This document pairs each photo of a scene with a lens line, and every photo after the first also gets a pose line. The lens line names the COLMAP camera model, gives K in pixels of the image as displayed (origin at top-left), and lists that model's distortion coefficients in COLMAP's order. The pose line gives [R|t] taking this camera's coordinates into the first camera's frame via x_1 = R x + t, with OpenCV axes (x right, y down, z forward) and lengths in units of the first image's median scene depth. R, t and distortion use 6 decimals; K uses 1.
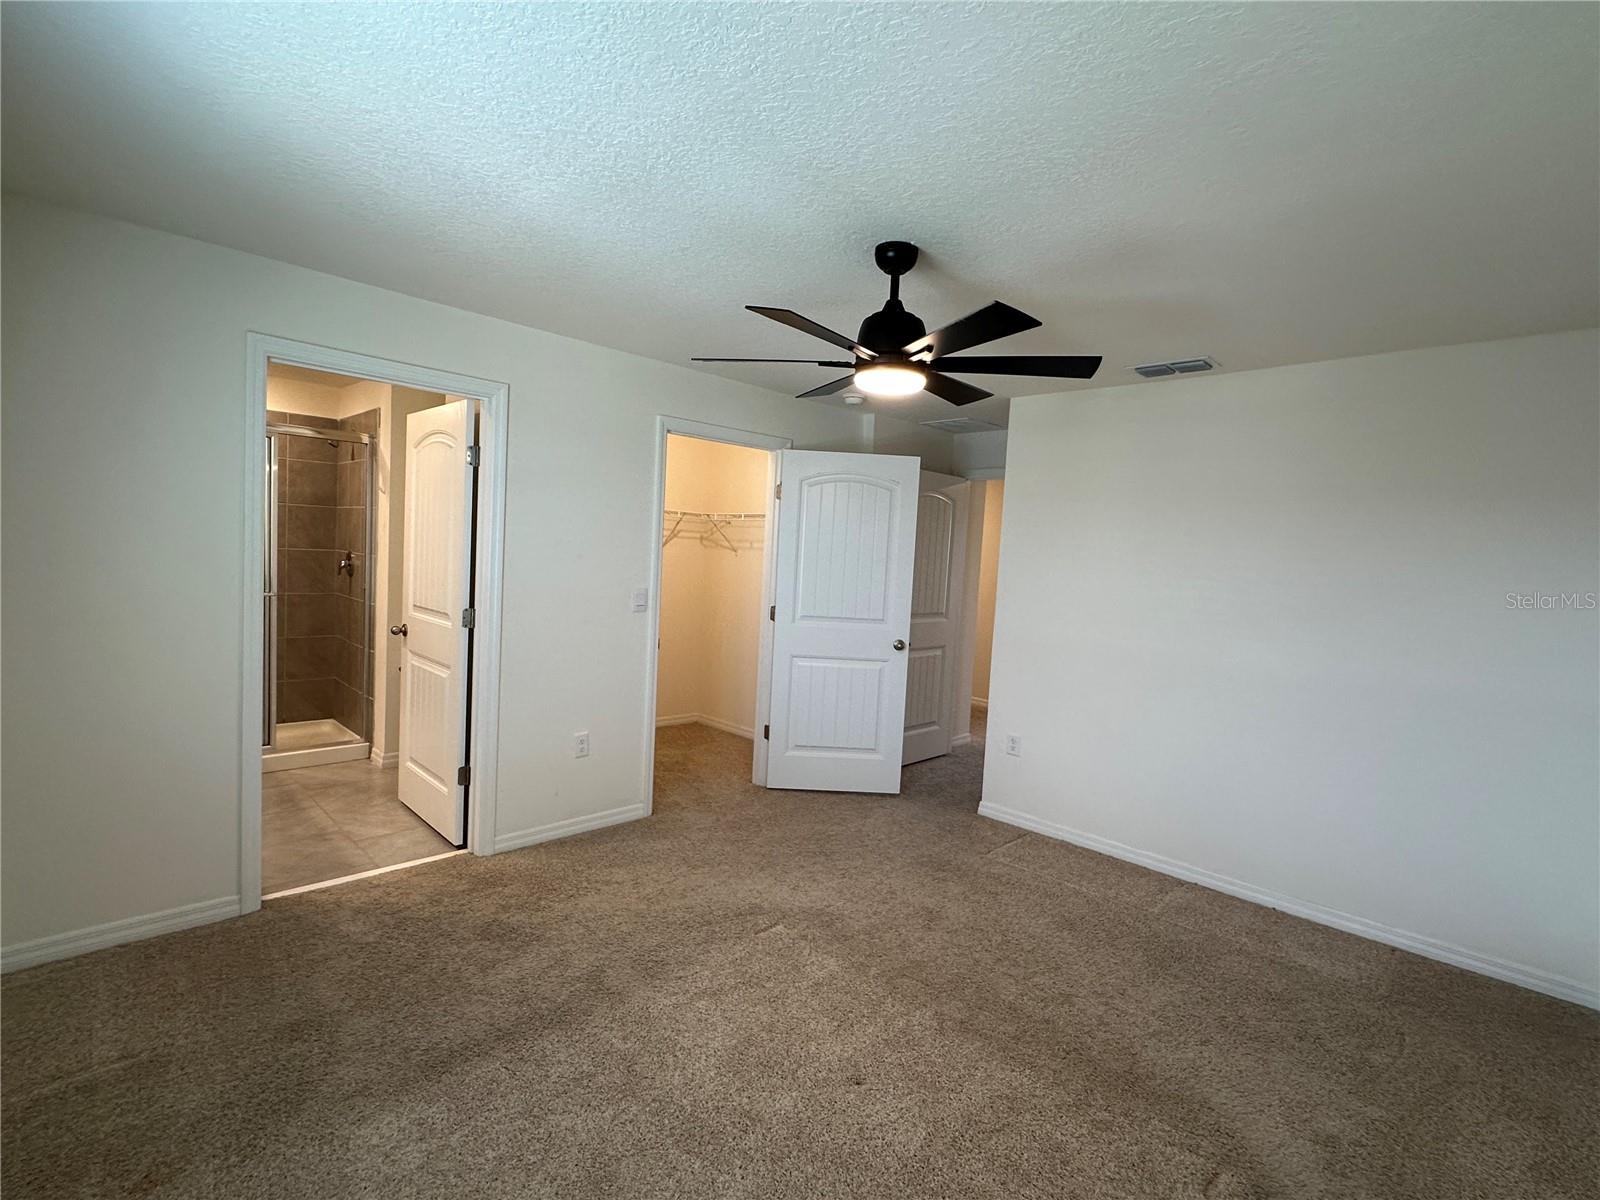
lens RADIAL K [[760.7, 0, 800.0], [0, 760.7, 600.0], [0, 0, 1]] dist [-0.001863, -0.000229]
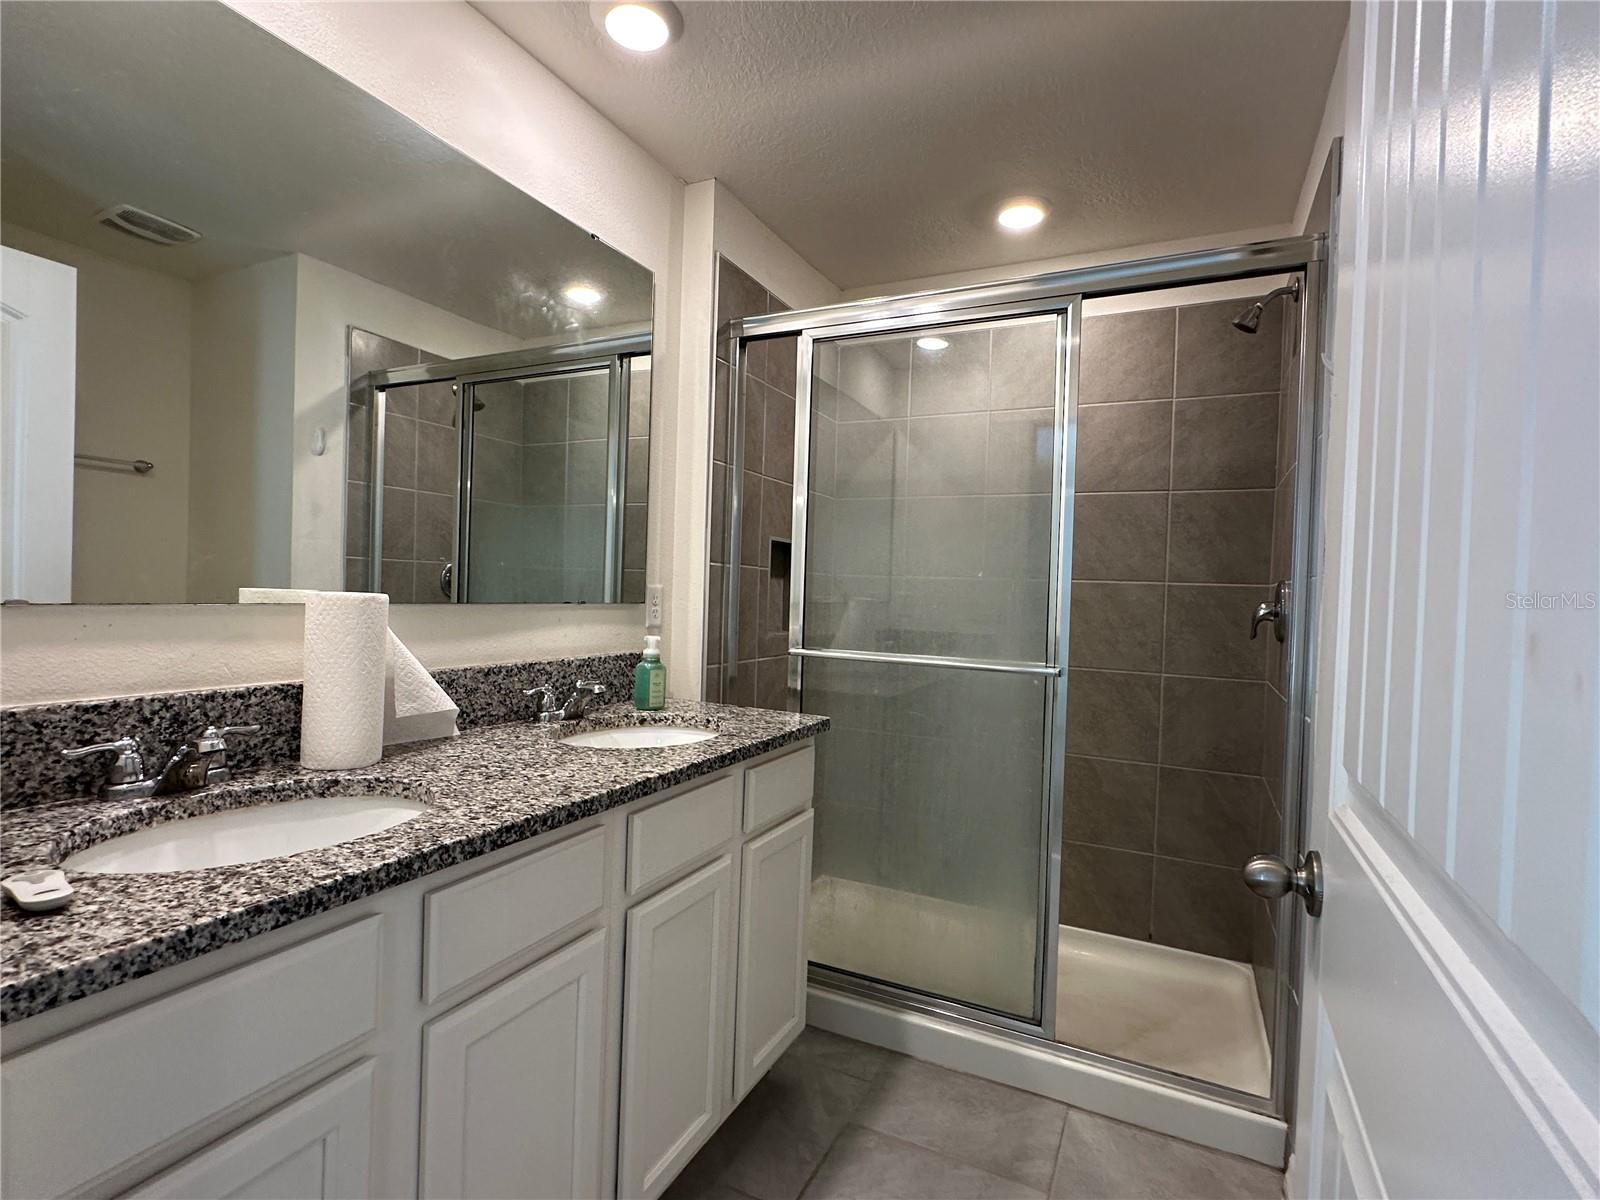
lens RADIAL K [[760.7, 0, 800.0], [0, 760.7, 600.0], [0, 0, 1]] dist [-0.001863, -0.000229]
pose [[0.316420, -0.028167, -0.948201, -0.288439], [-0.076050, 0.995589, -0.054953, -0.012004], [0.945566, 0.089499, 0.312882, 0.627121]]
